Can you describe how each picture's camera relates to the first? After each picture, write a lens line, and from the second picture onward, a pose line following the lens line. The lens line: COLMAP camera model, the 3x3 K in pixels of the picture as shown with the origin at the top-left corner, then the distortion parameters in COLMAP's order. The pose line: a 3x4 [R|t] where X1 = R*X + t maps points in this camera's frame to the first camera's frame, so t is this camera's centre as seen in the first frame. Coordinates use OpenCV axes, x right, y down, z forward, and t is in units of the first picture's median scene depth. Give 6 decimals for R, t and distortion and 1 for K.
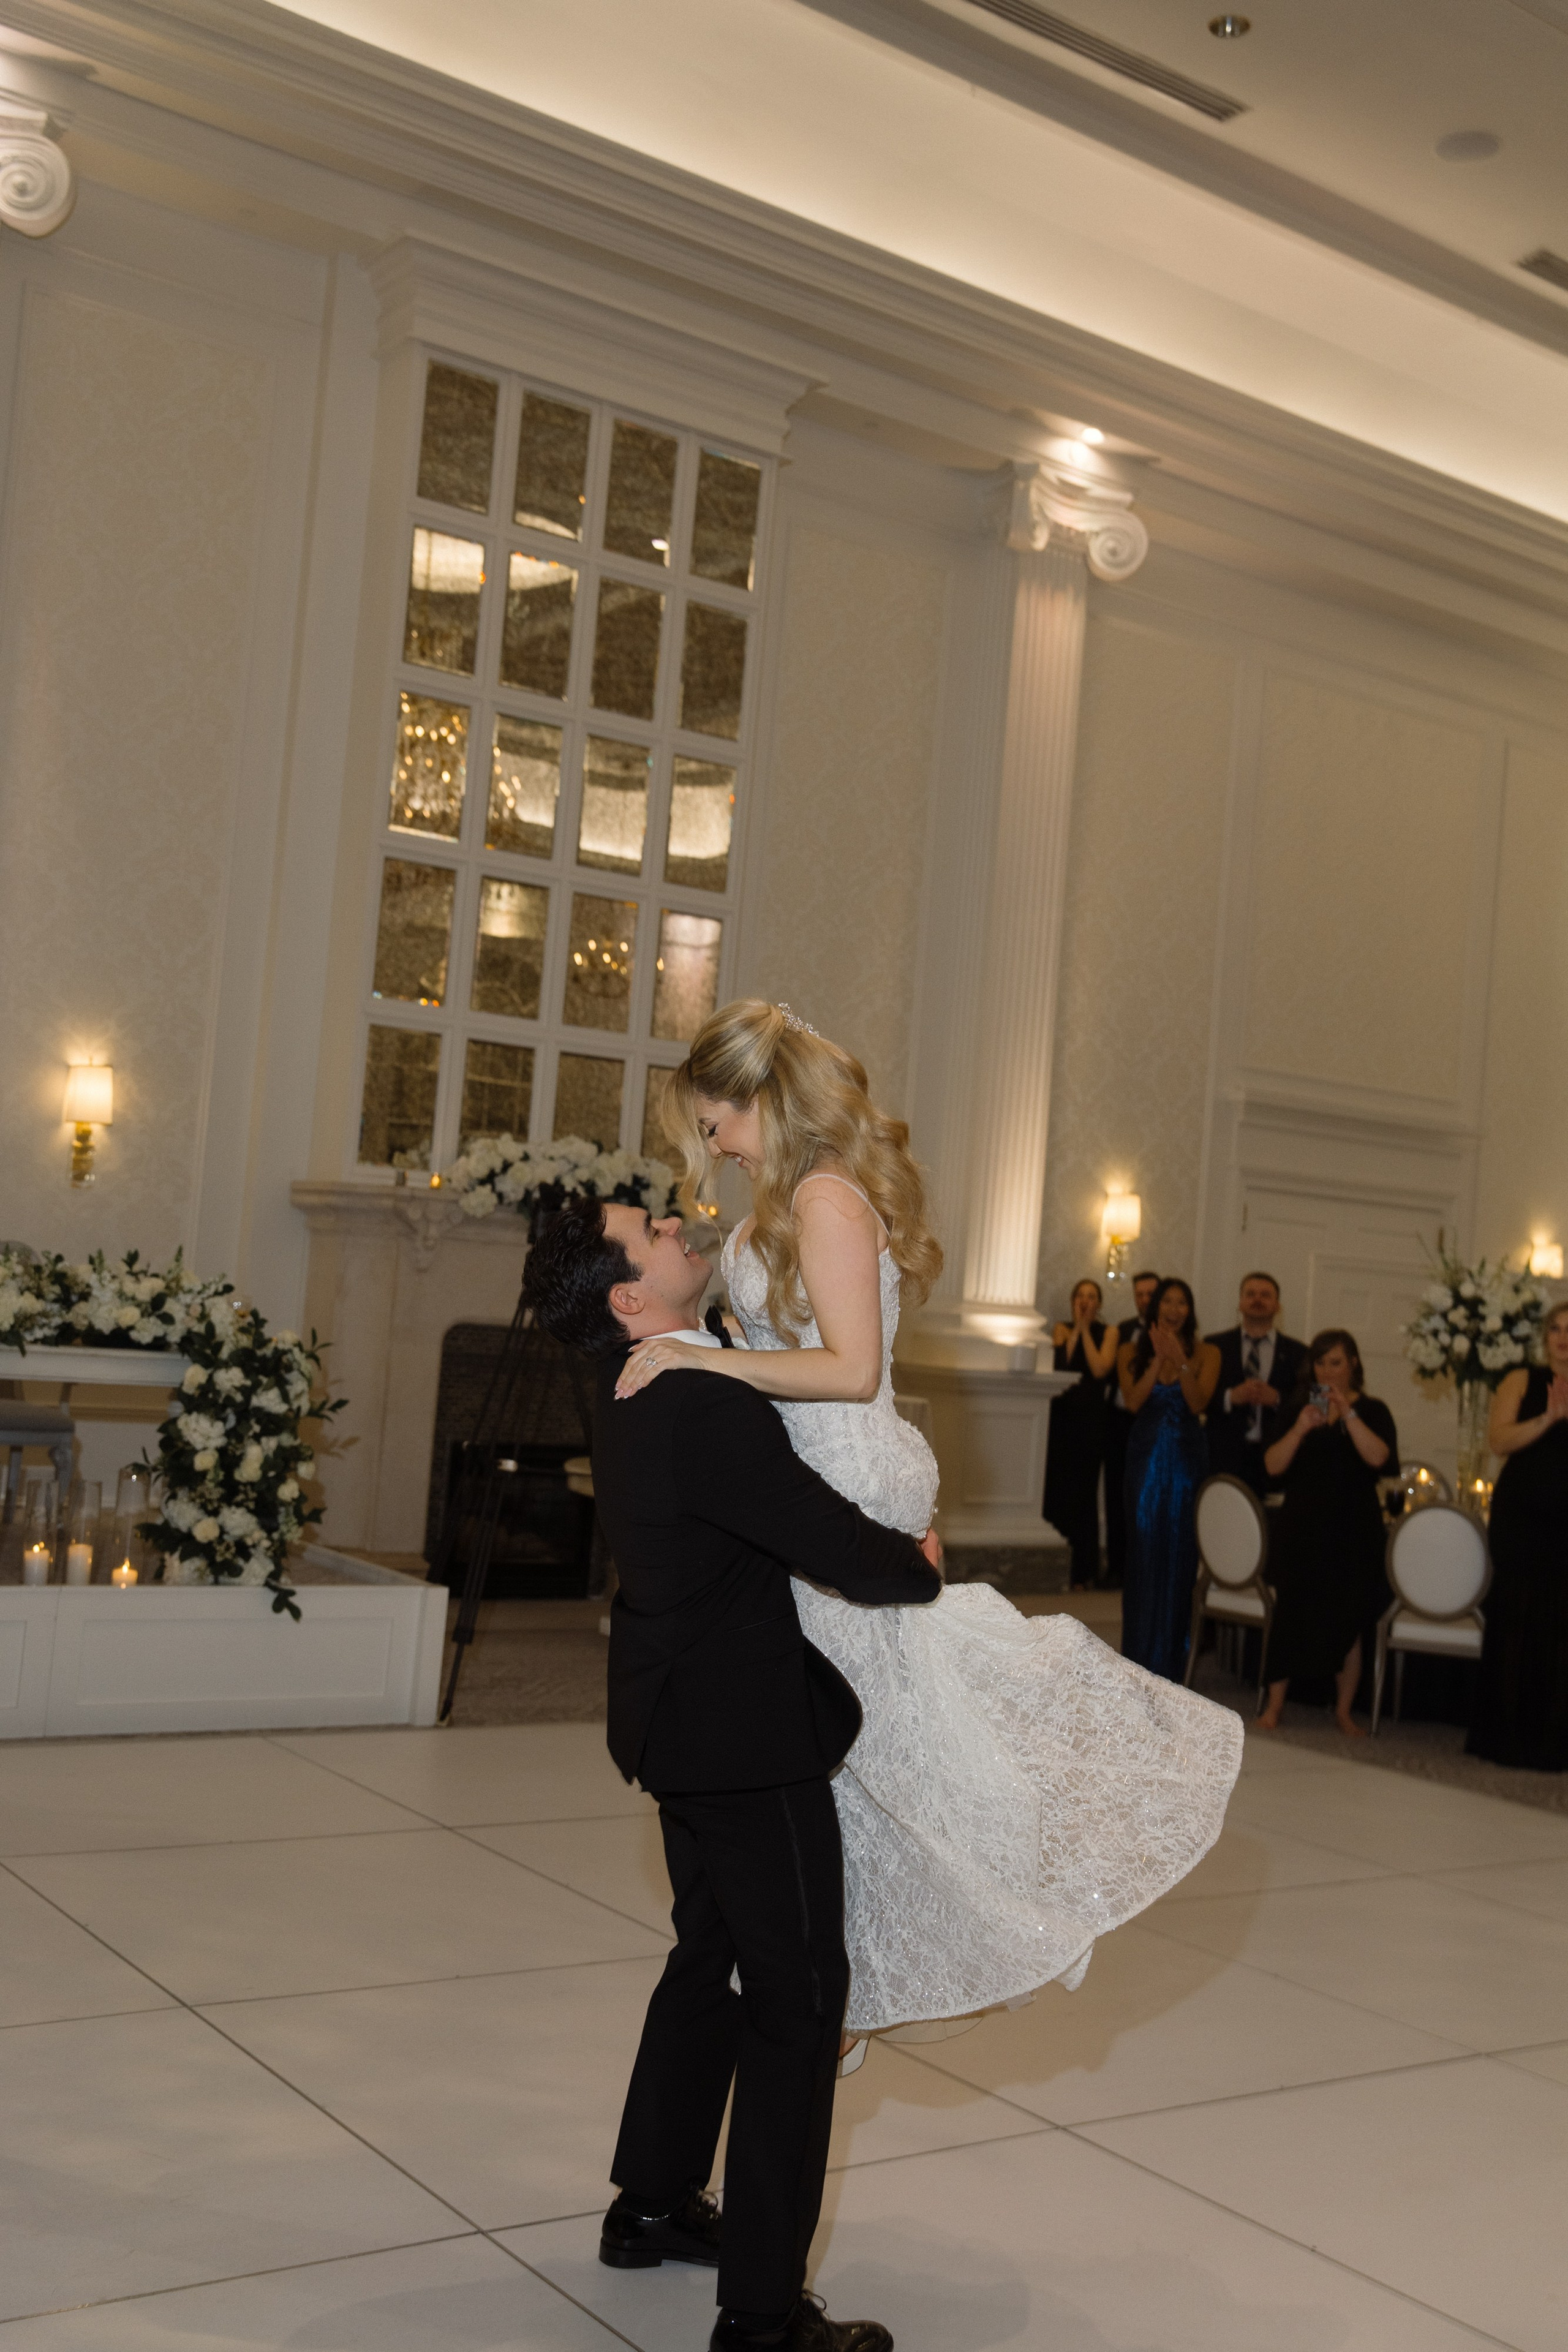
lens RADIAL K [[2415.9, 0, 749.2], [0, 2415.9, 1184.0], [0, 0, 1]] dist [0.002522, 0.000000]
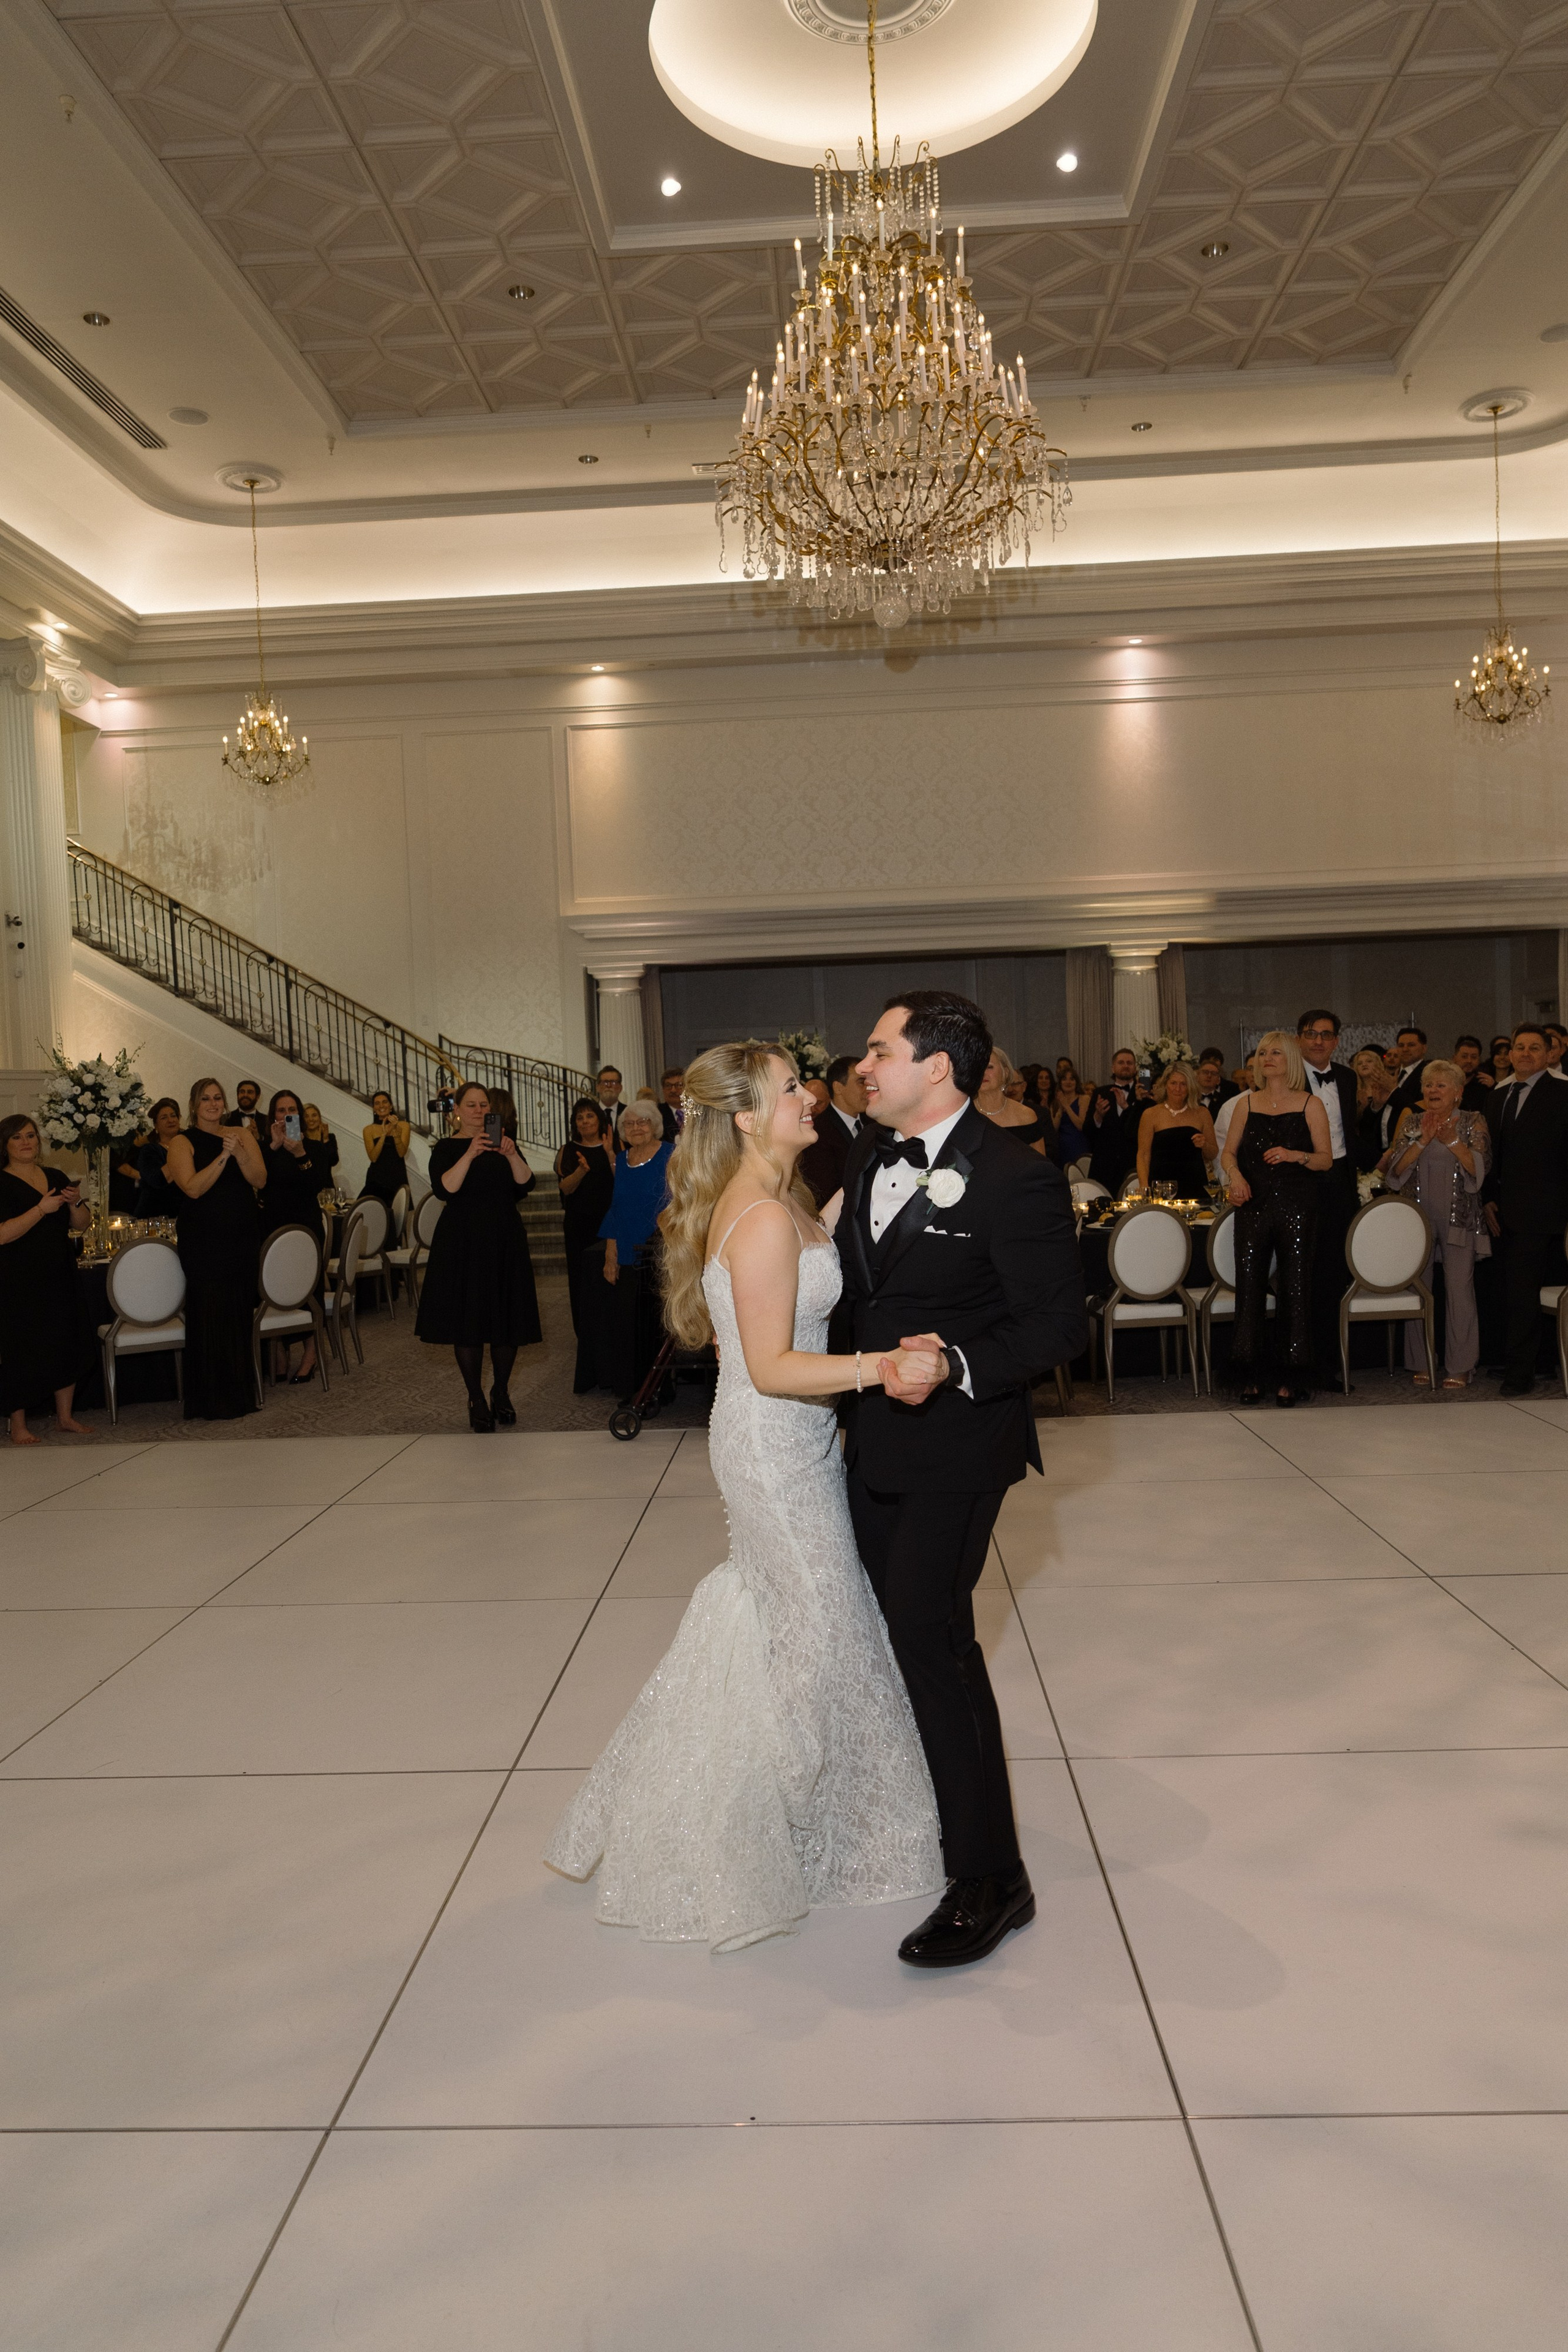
lens RADIAL K [[1576.6, 0, 768.0], [0, 1576.6, 1179.0], [0, 0, 1]] dist [-0.013210, 0.011994]
pose [[0.608387, -0.142492, 0.780744, -0.140358], [0.055125, 0.988961, 0.137538, 0.000187], [-0.791724, -0.040638, 0.609526, 0.169945]]
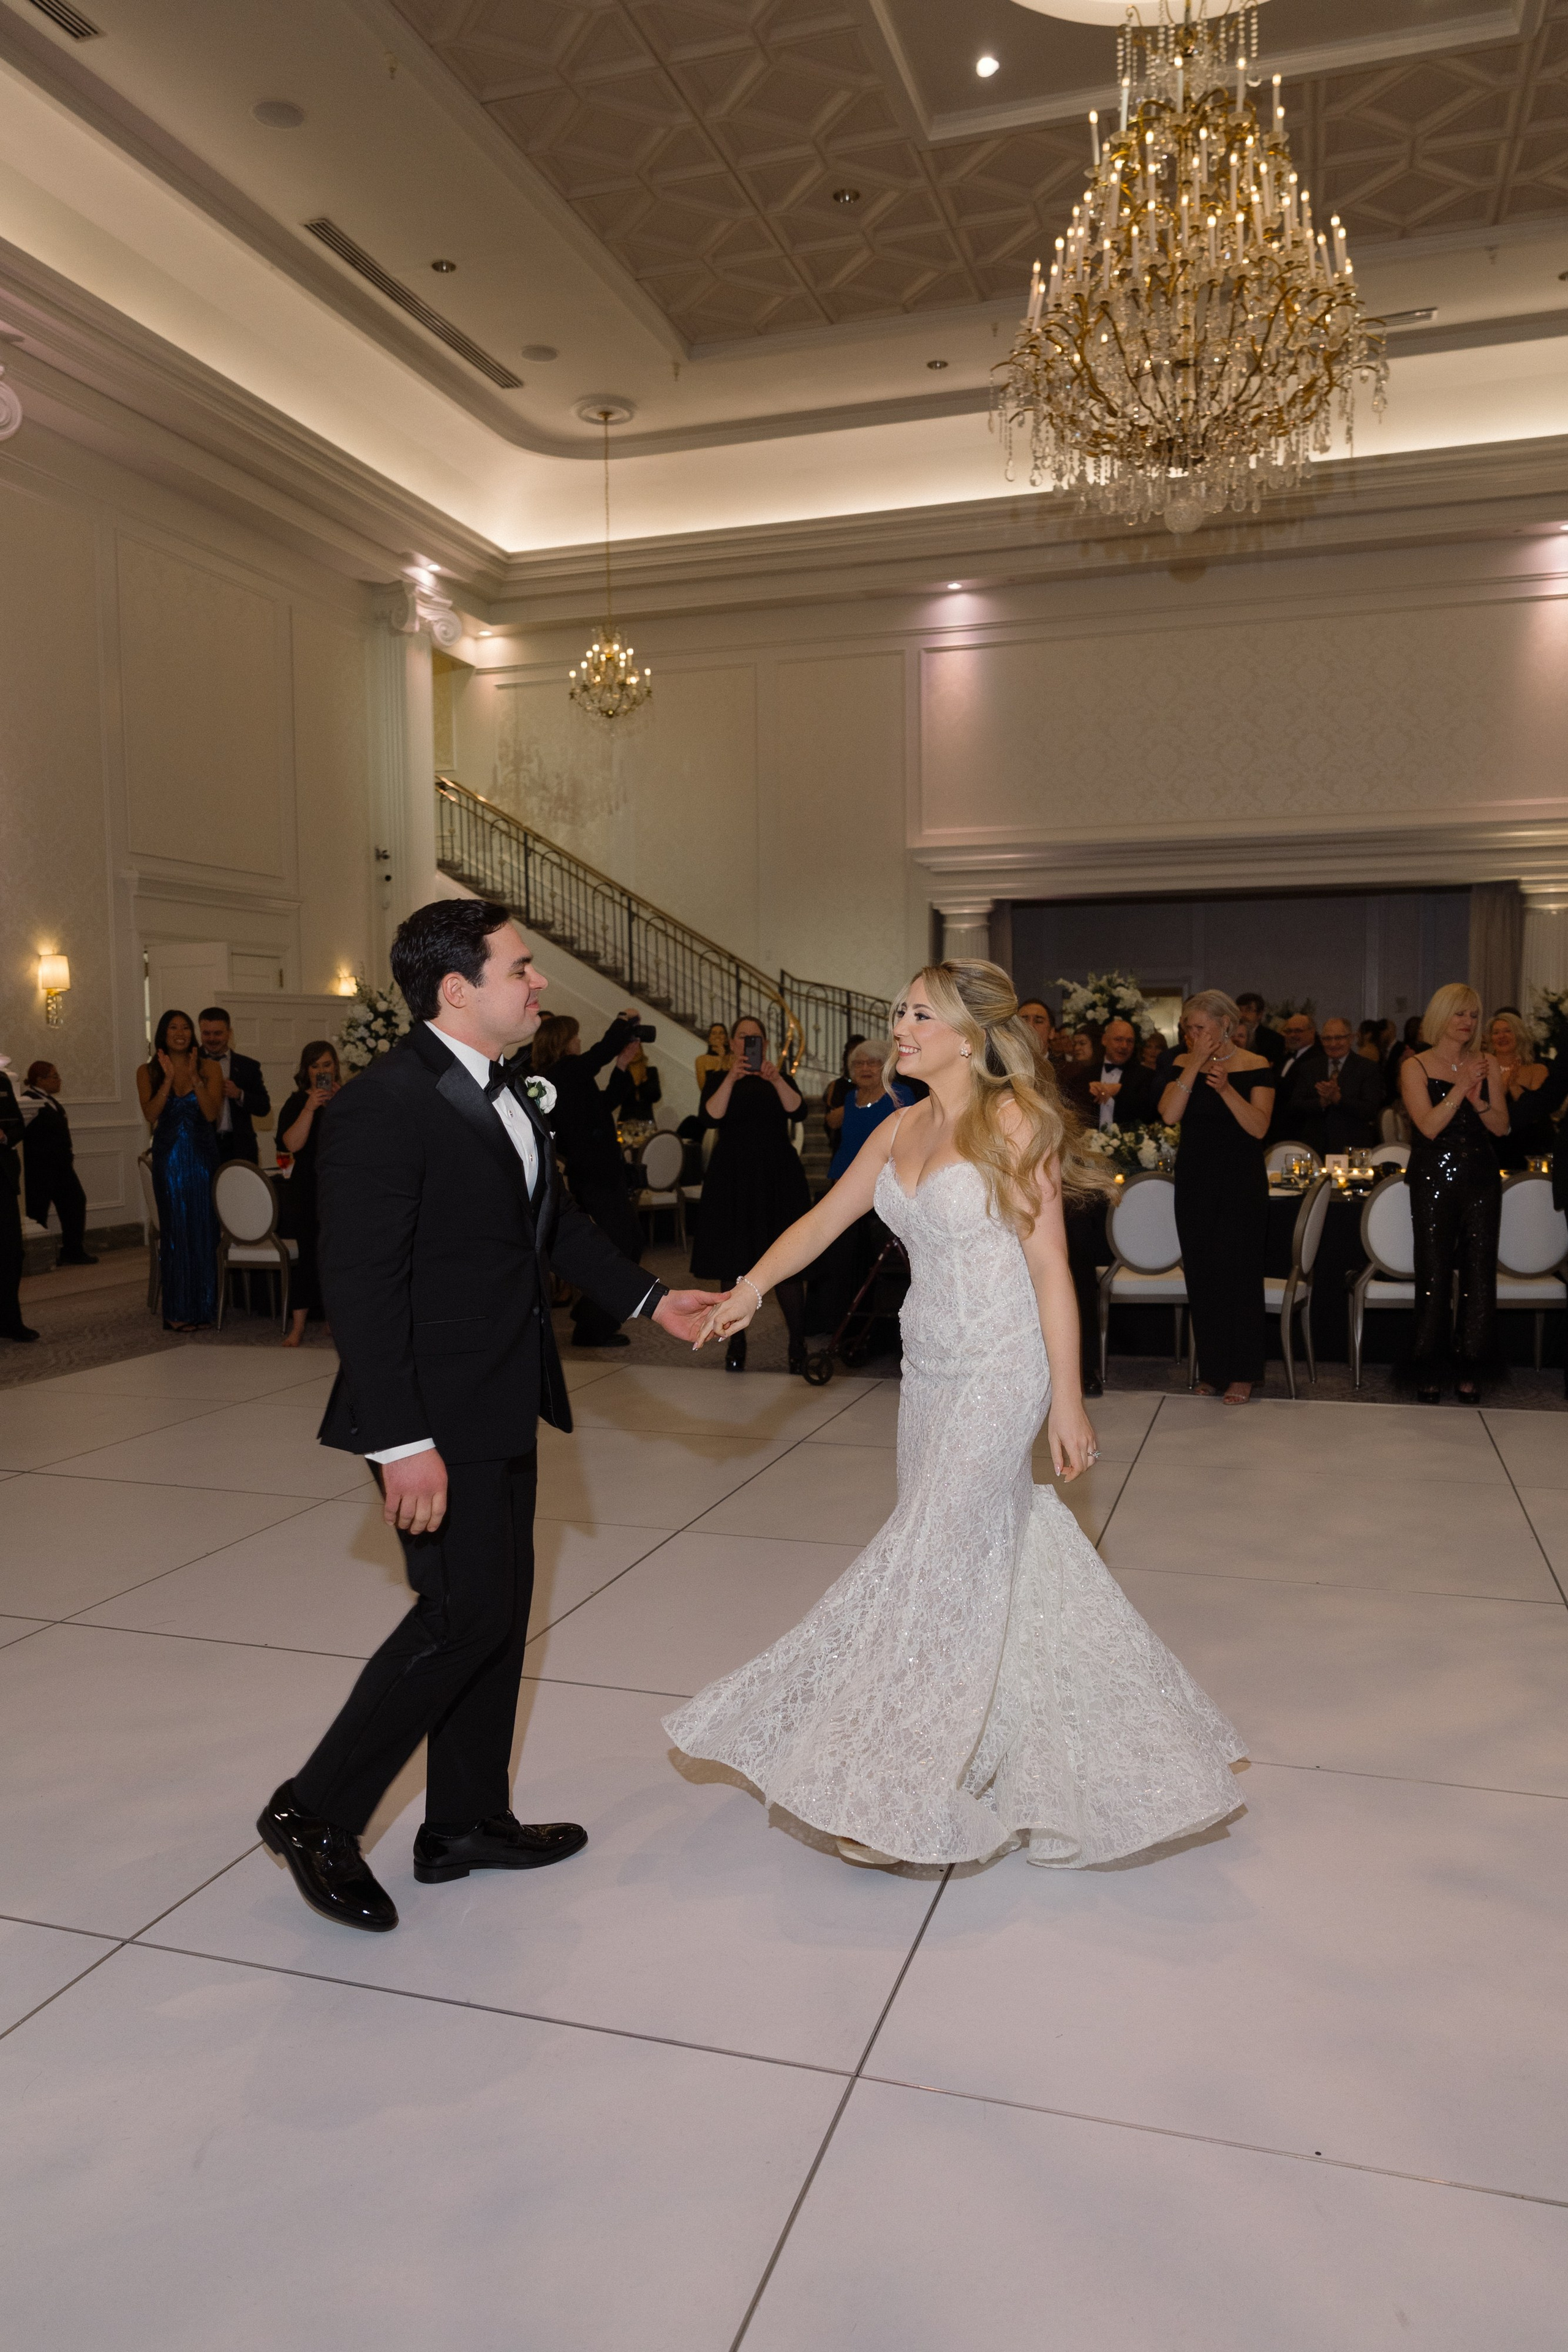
lens RADIAL K [[1647.1, 0, 767.2], [0, 1647.1, 1180.4], [0, 0, 1]] dist [-0.013939, 0.010914]
pose [[0.797679, -0.134008, 0.588004, -0.085090], [0.049498, 0.986258, 0.157623, 0.004164], [-0.601047, -0.096628, 0.793351, 0.101785]]
